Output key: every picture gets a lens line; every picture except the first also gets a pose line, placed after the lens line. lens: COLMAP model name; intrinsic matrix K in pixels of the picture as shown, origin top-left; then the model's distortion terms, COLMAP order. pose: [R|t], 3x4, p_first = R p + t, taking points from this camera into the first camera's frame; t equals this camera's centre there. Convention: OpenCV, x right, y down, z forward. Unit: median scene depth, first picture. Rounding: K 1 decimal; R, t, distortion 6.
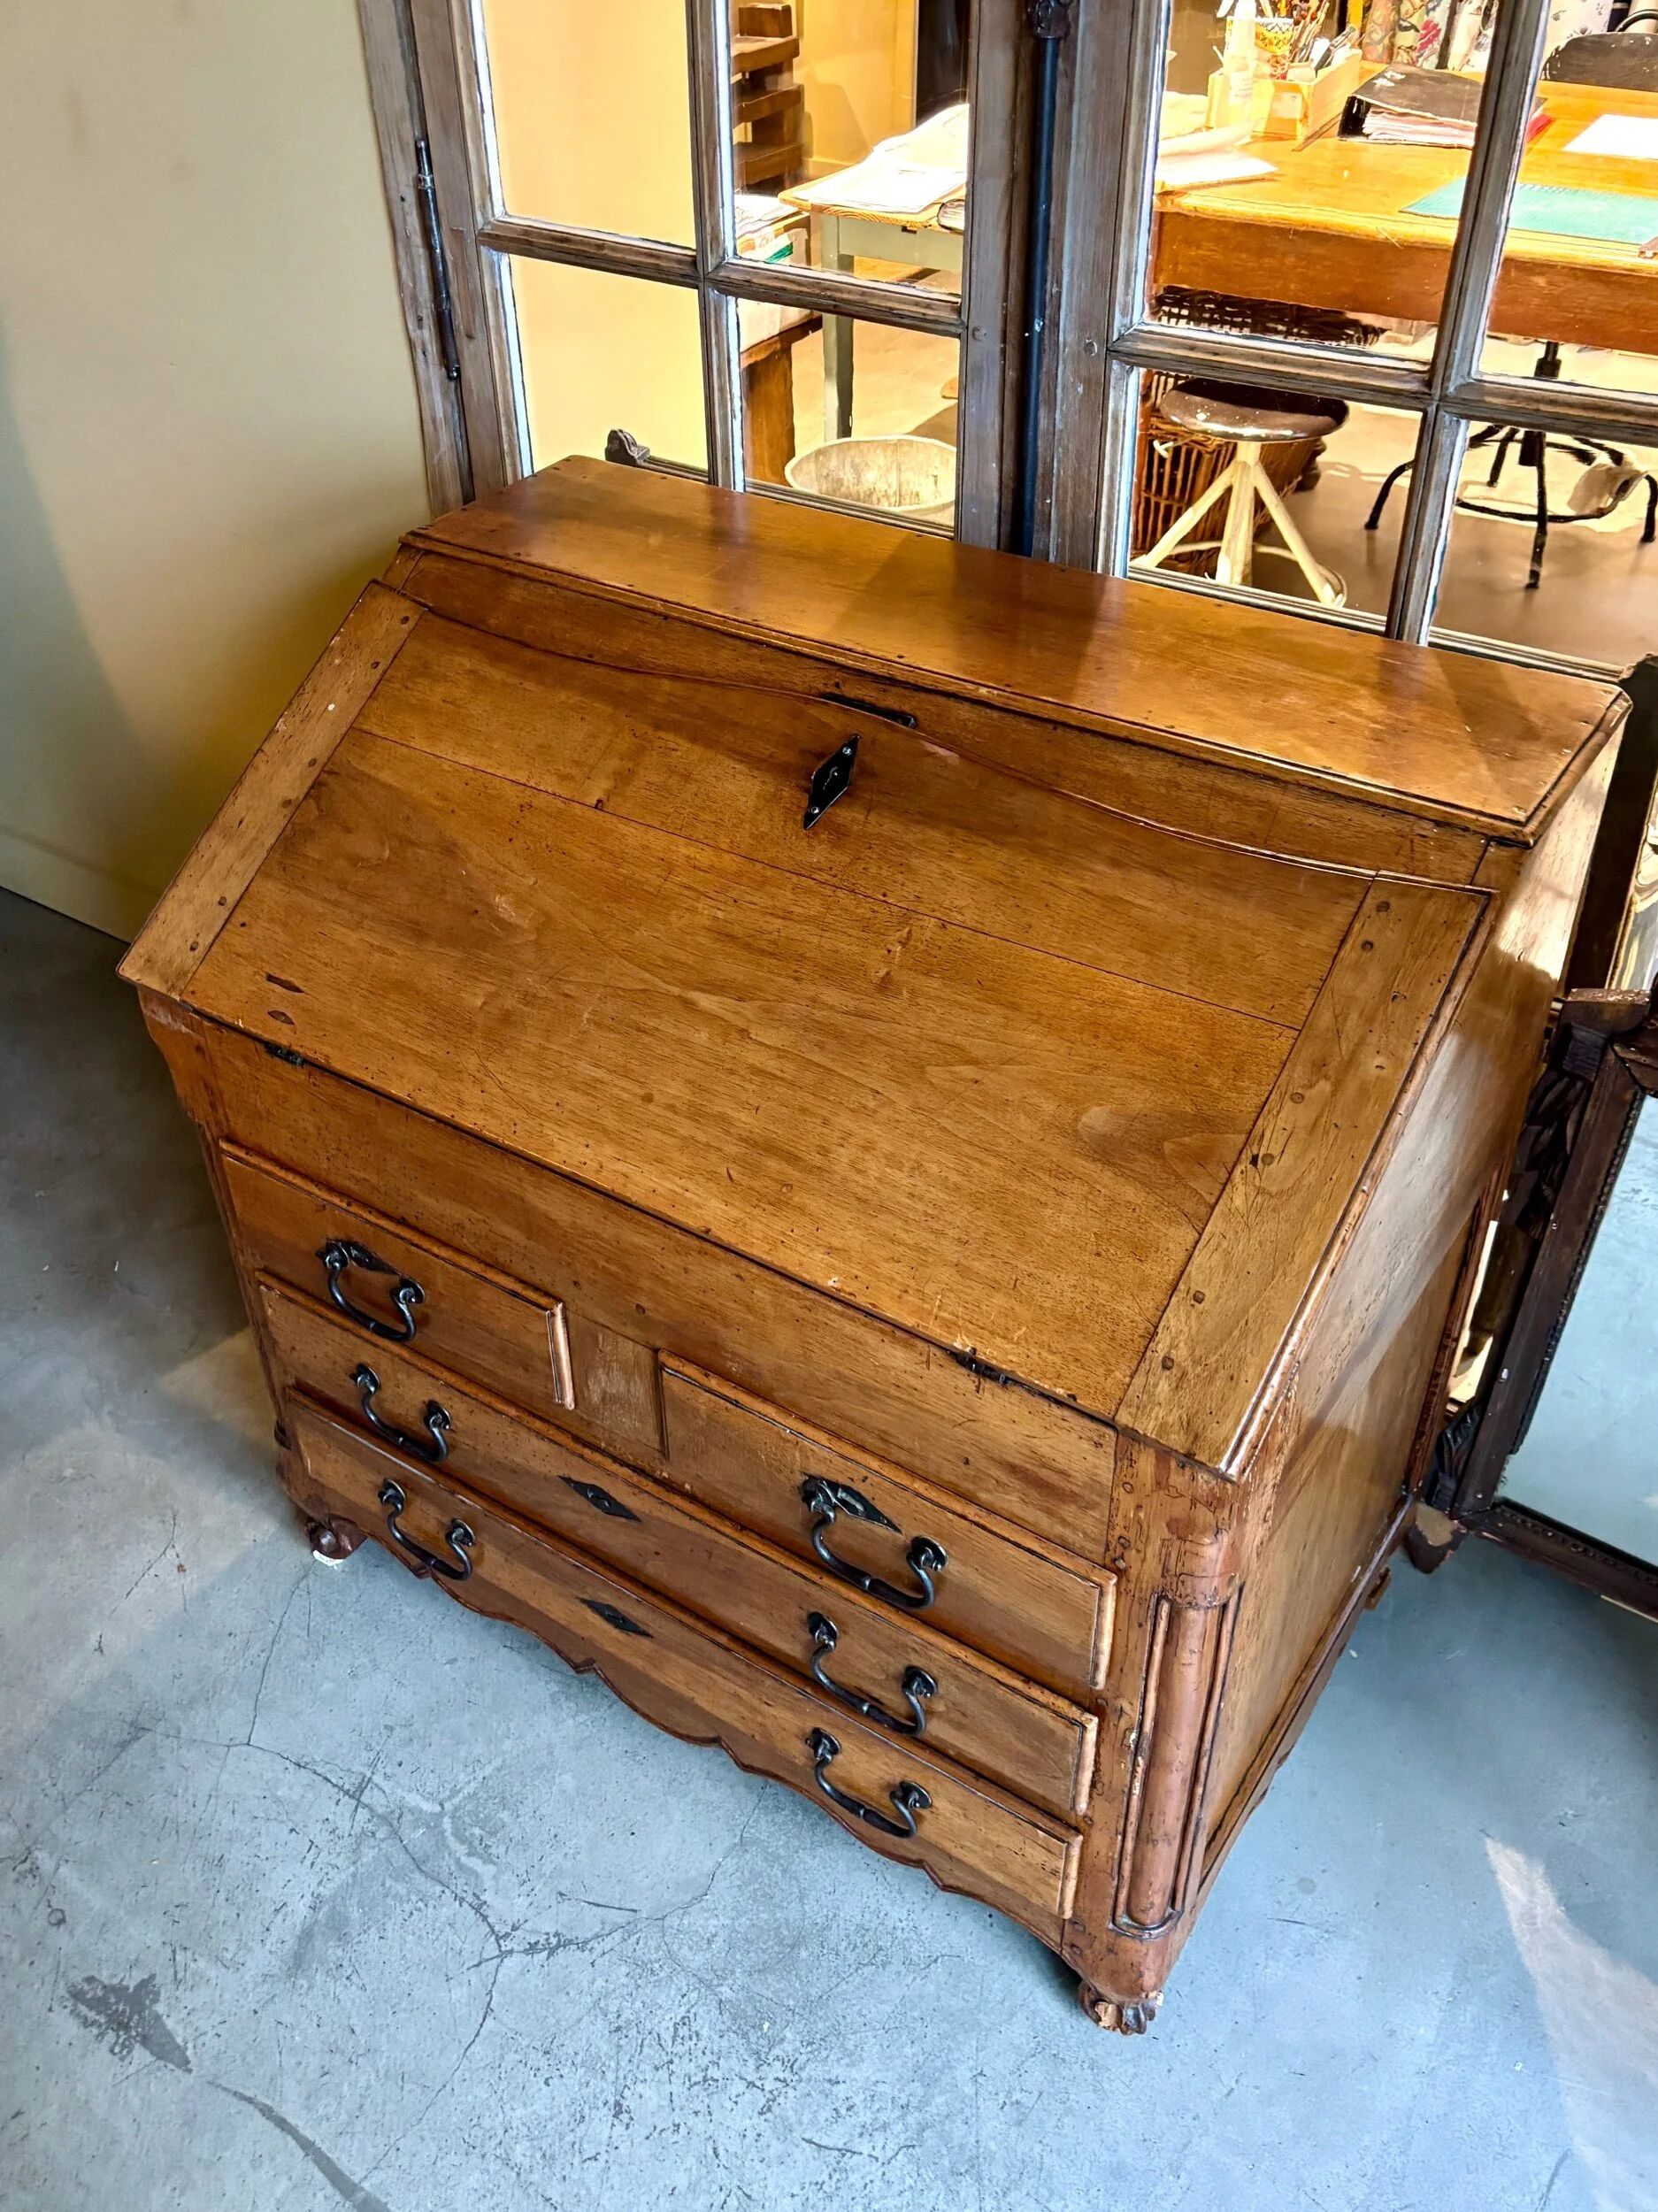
lens RADIAL K [[1900.9, 0, 789.1], [0, 1900.9, 1099.6], [0, 0, 1]] dist [0.007771, 0.022663]
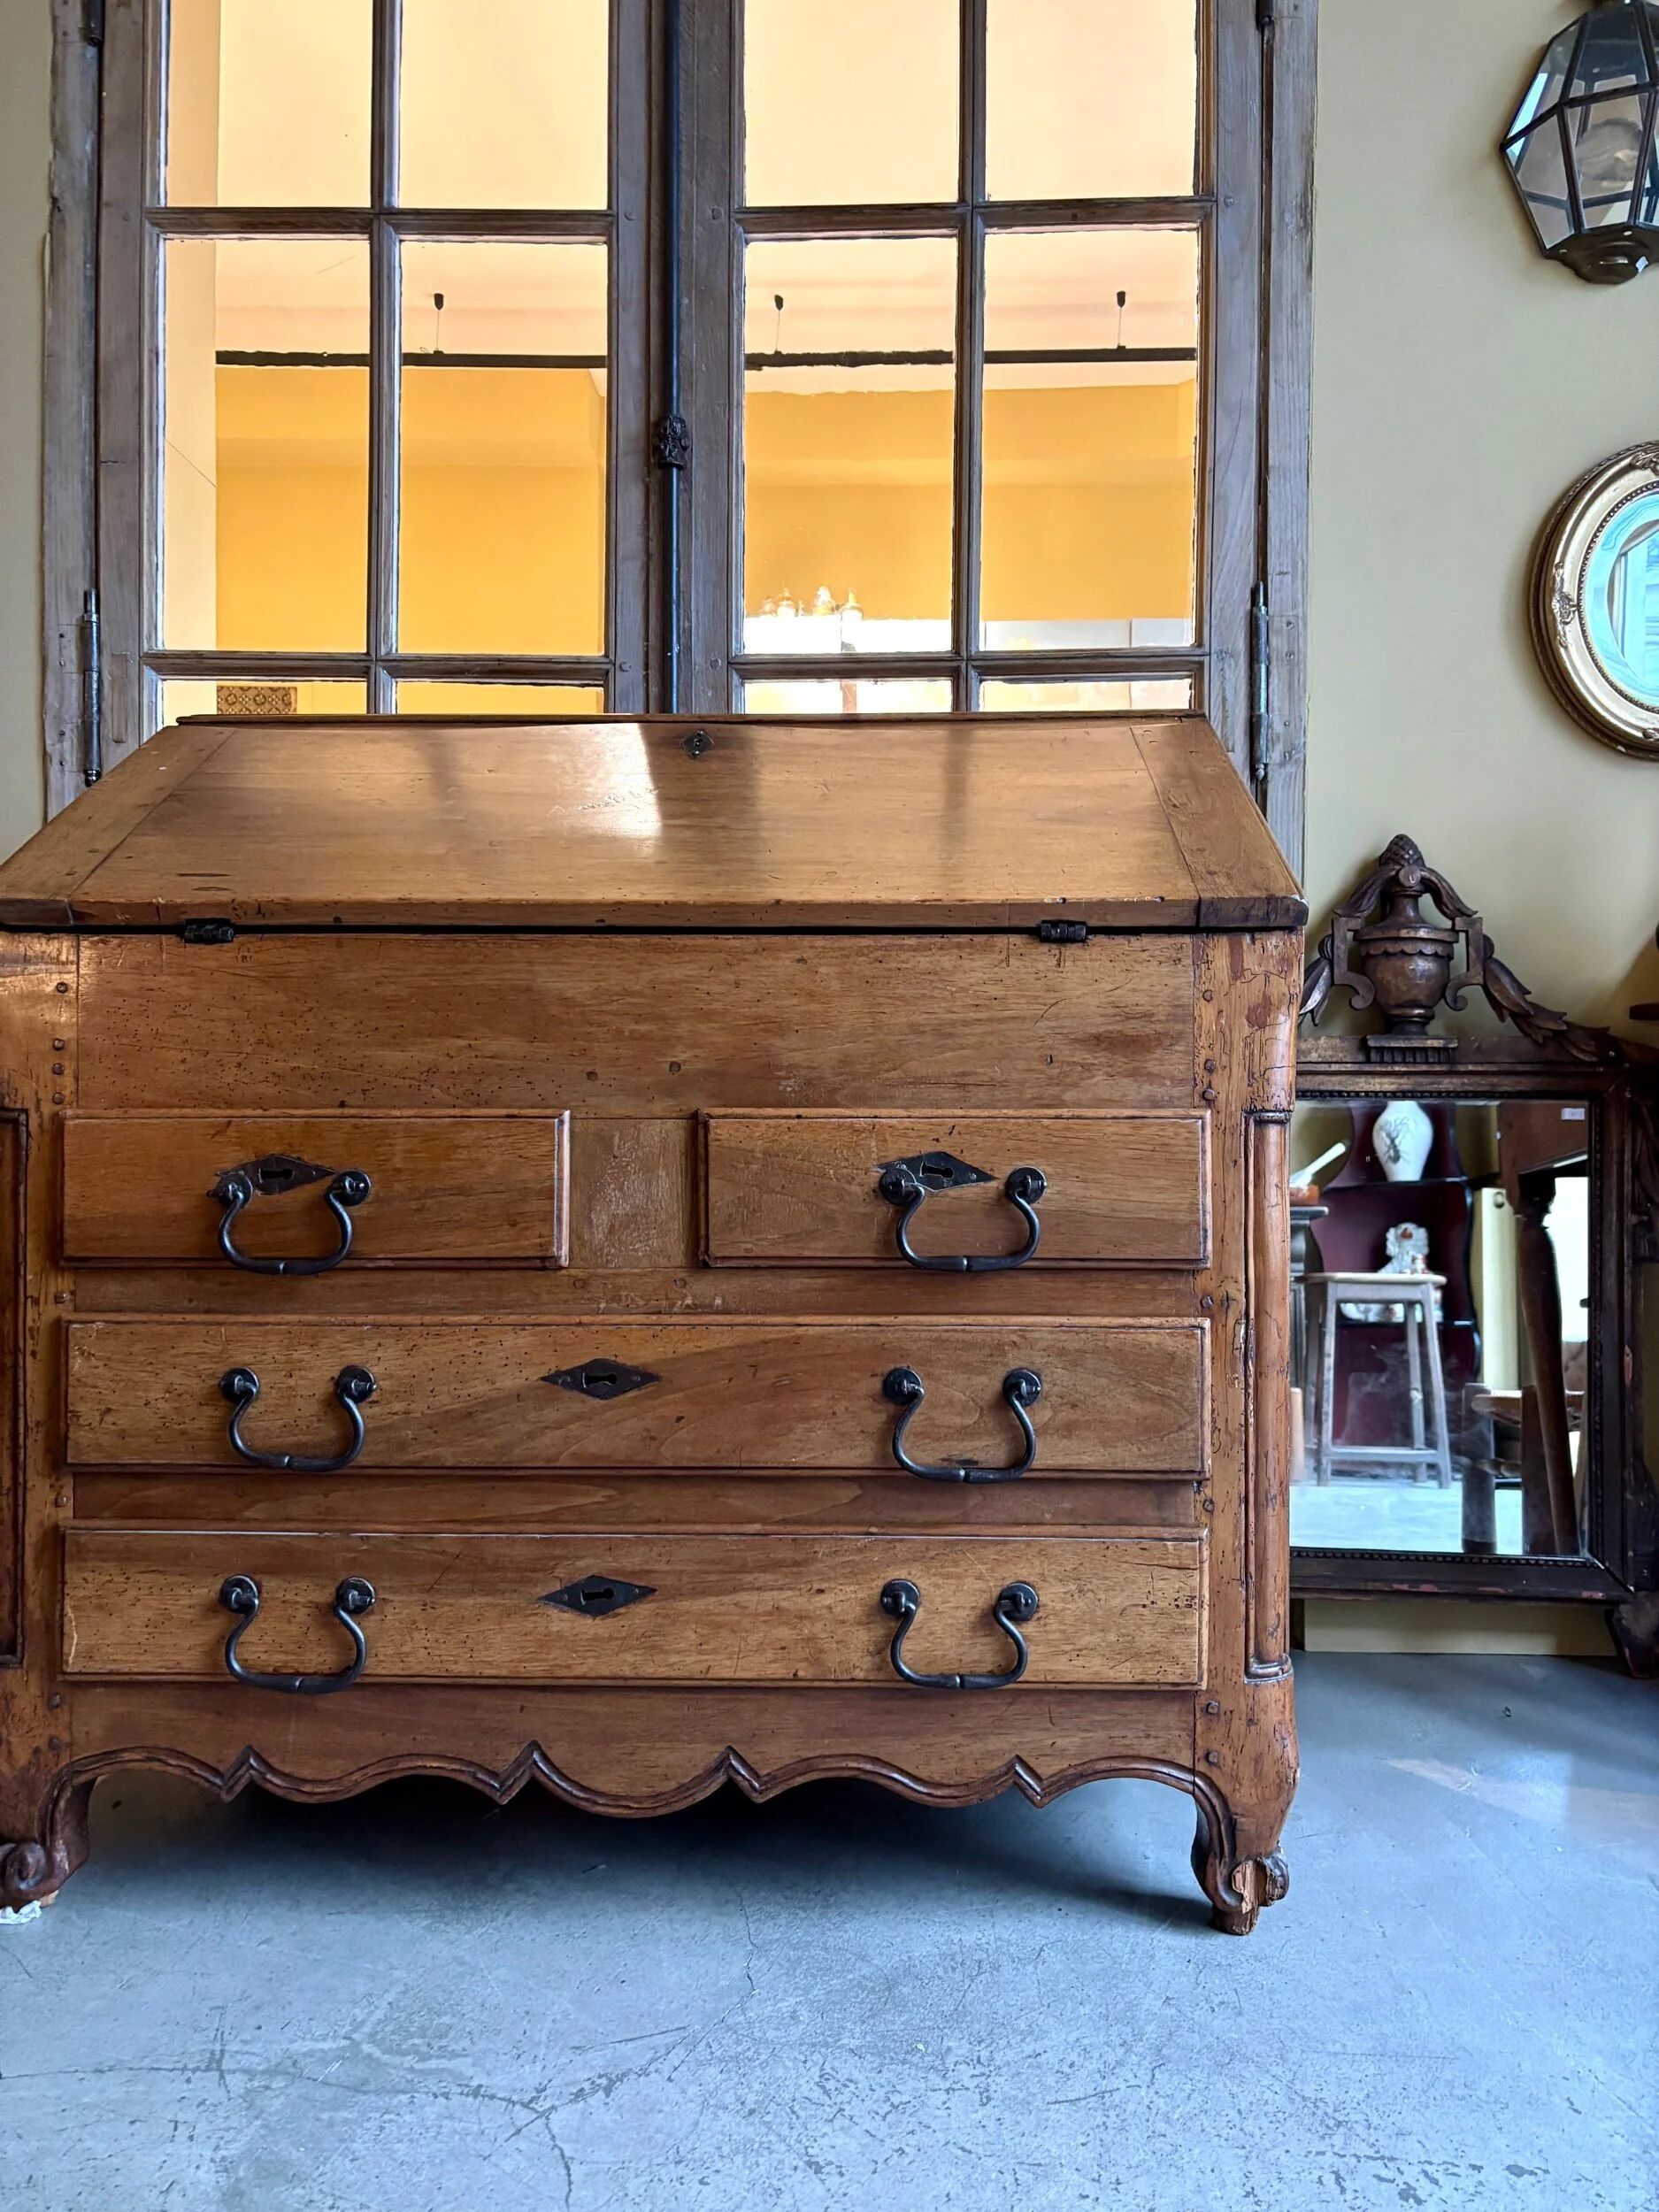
lens RADIAL K [[1669.0, 0, 835.1], [0, 1669.0, 1119.8], [0, 0, 1]] dist [0.017013, -0.009266]
pose [[0.839751, 0.029555, 0.542166, -0.416564], [0.313506, 0.788865, -0.528588, 0.538827], [-0.443319, 0.613855, 0.653185, 0.350936]]
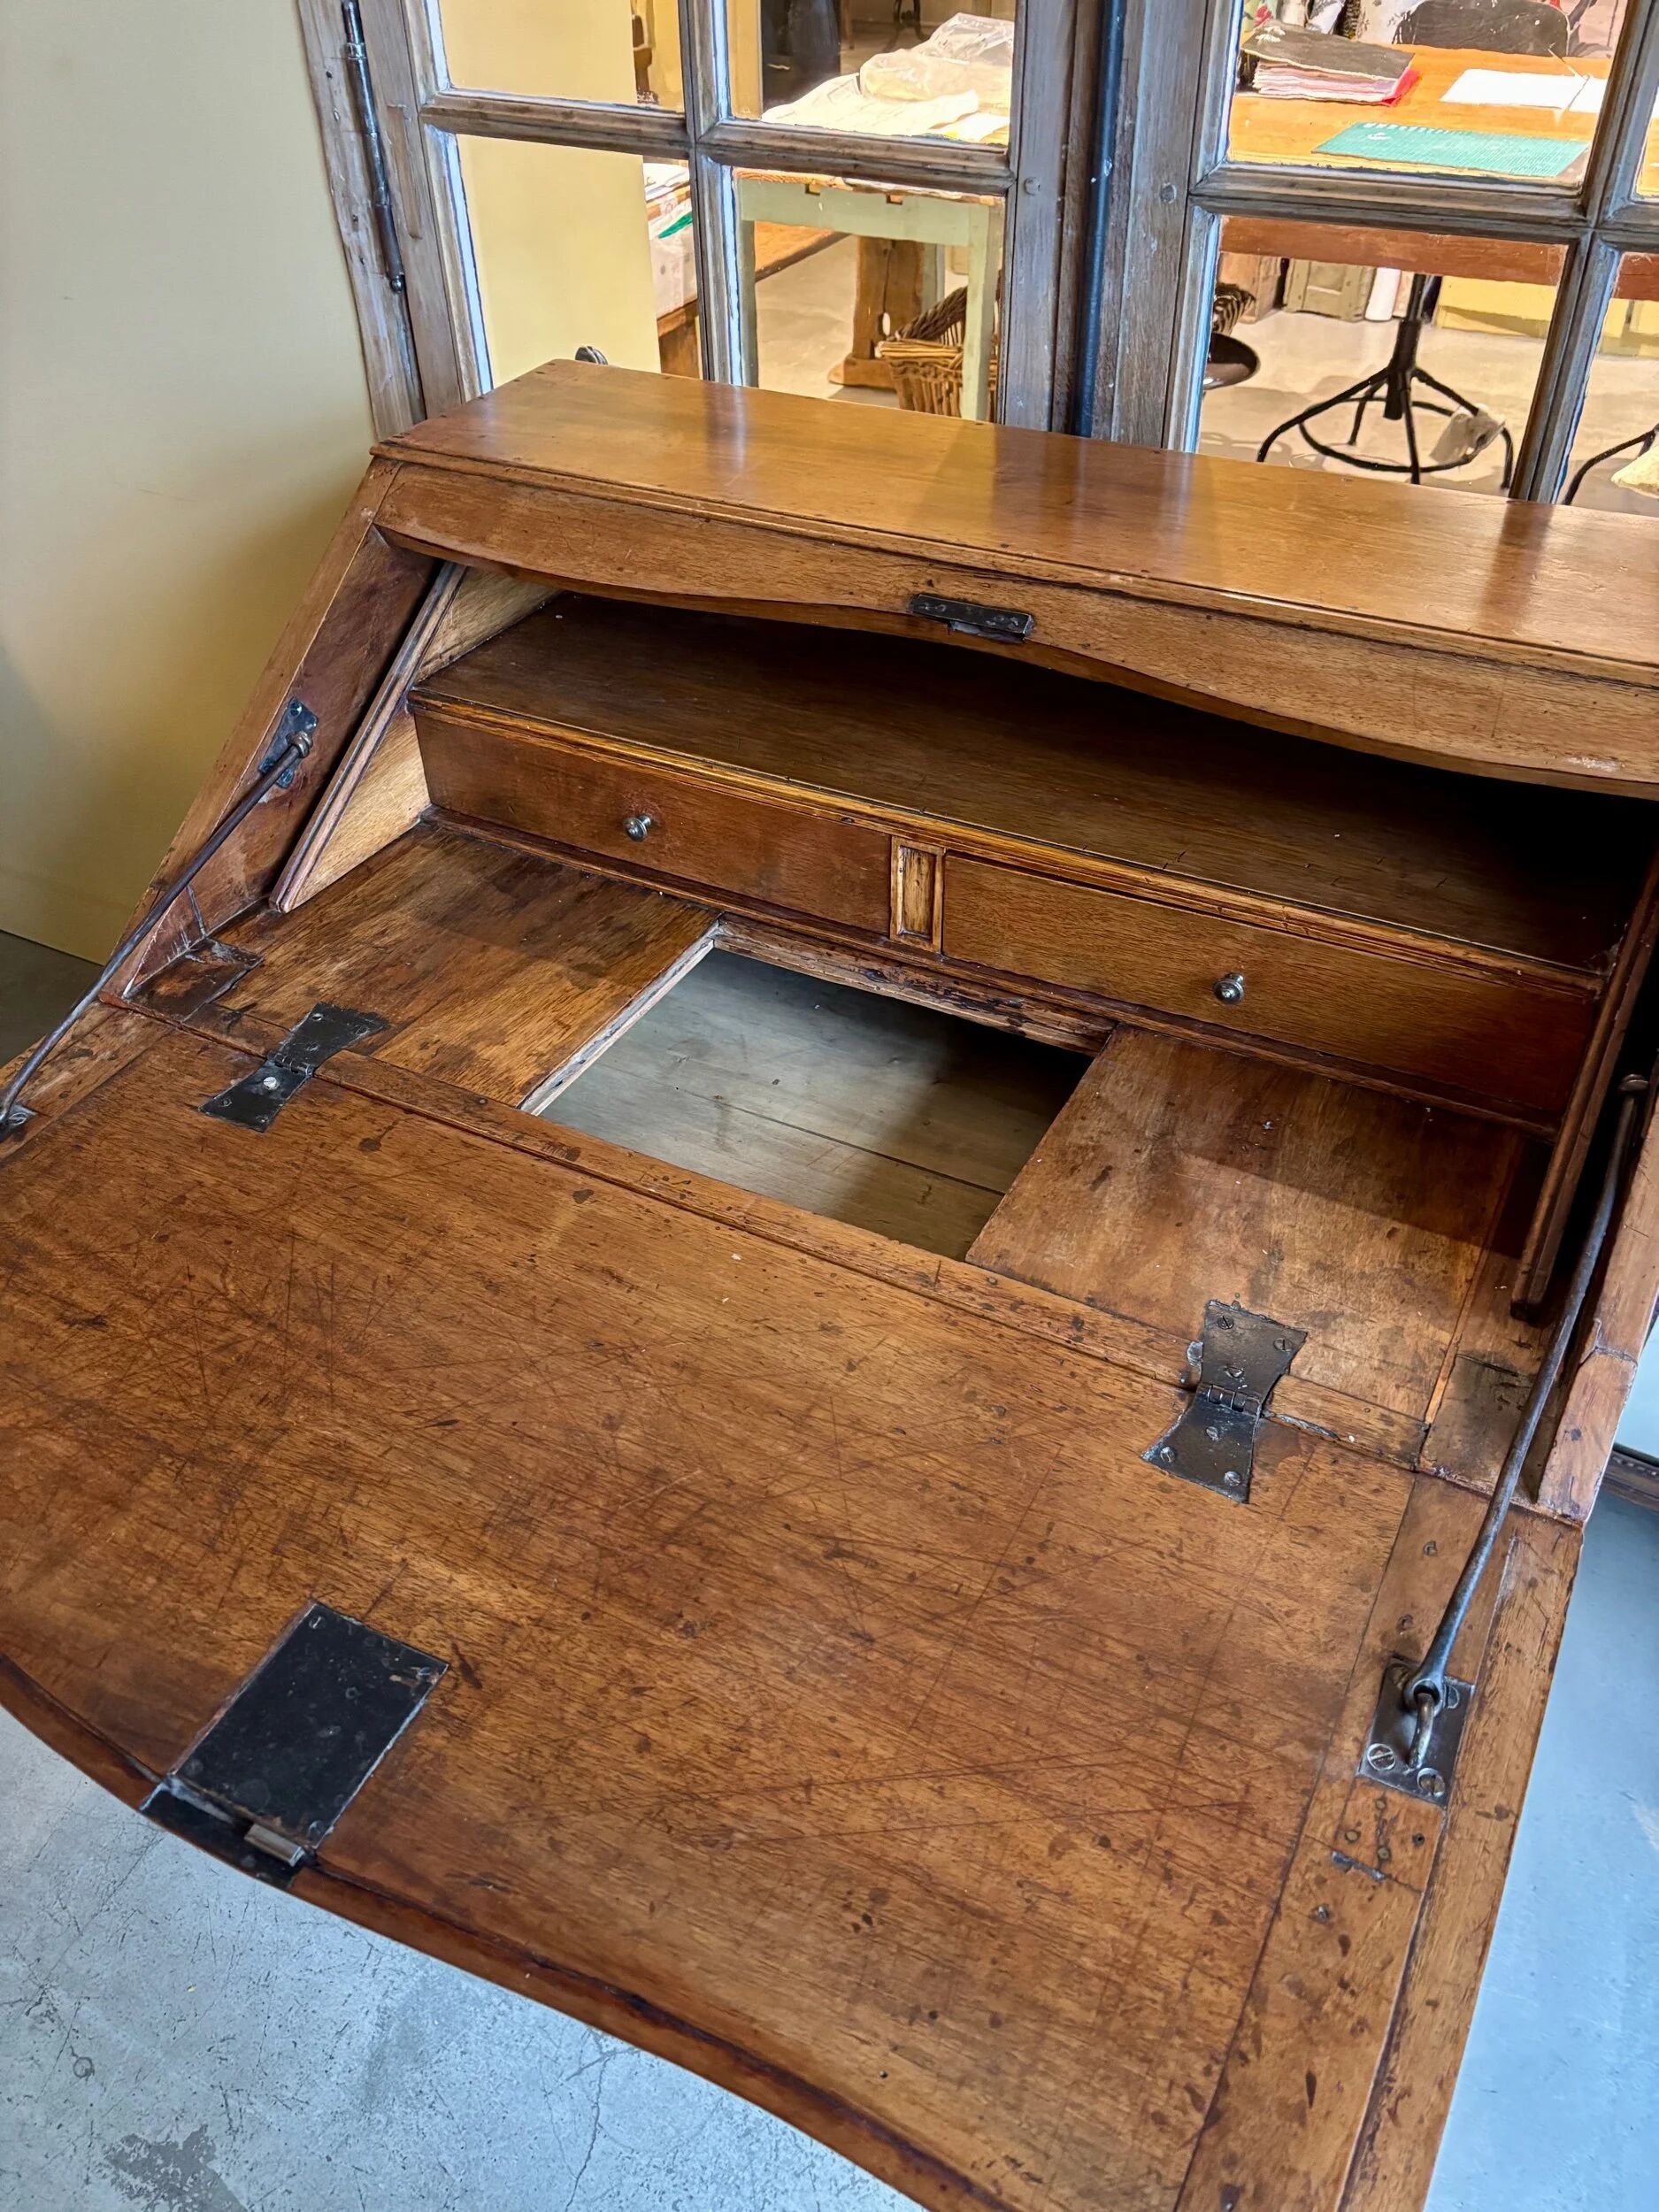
lens RADIAL K [[1682.3, 0, 831.3], [0, 1682.3, 1111.8], [0, 0, 1]] dist [-0.003257, -0.006072]
pose [[0.993064, -0.067732, 0.096110, -0.094250], [0.064411, 0.997228, 0.037250, -0.014143], [-0.098366, -0.030802, 0.994673, 0.233071]]
